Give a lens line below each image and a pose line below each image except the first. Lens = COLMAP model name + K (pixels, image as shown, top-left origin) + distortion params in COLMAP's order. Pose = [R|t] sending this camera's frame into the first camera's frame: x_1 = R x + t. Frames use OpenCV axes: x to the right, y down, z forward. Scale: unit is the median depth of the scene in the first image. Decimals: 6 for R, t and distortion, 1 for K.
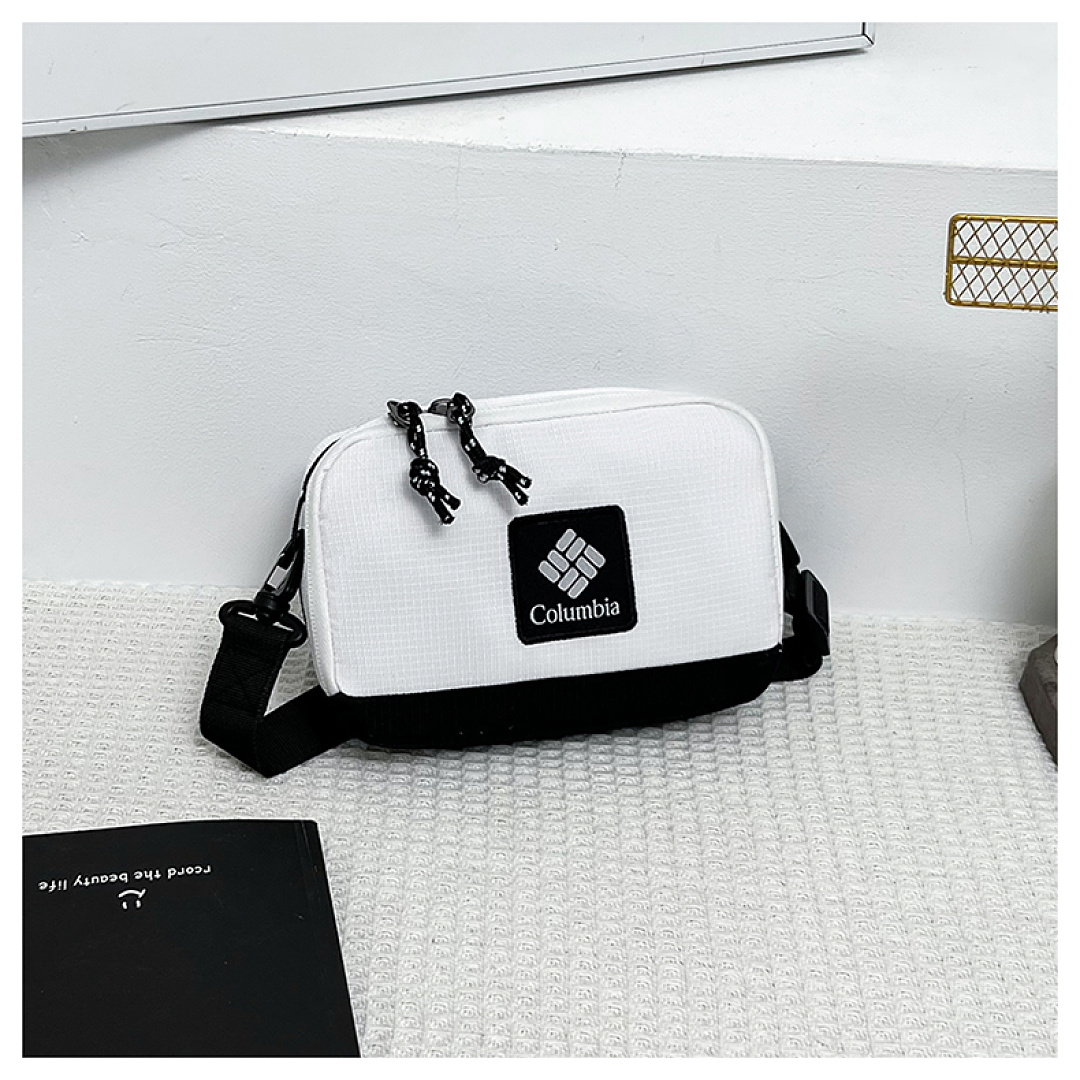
lens RADIAL K [[1735.5, 0, 487.0], [0, 1735.5, 539.0], [0, 0, 1]] dist [0.172442, -0.591037]
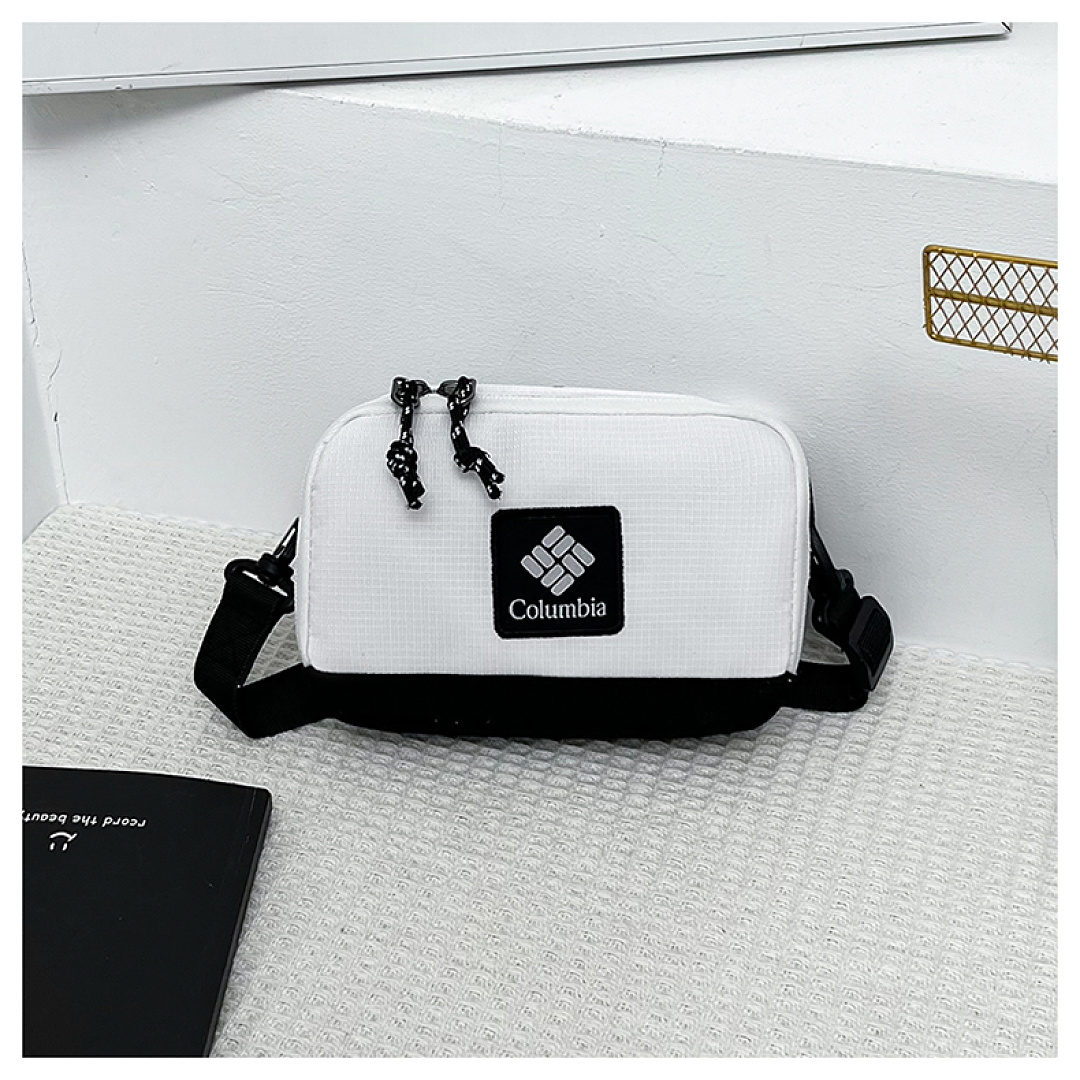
lens RADIAL K [[1850.2, 0, 527.1], [0, 1850.2, 468.6], [0, 0, 1]] dist [0.166134, -0.538369]
pose [[0.965068, 0.107113, -0.239105, 0.269631], [-0.105061, 0.994237, 0.021347, -0.057894], [0.240014, 0.004519, 0.970759, -0.002149]]
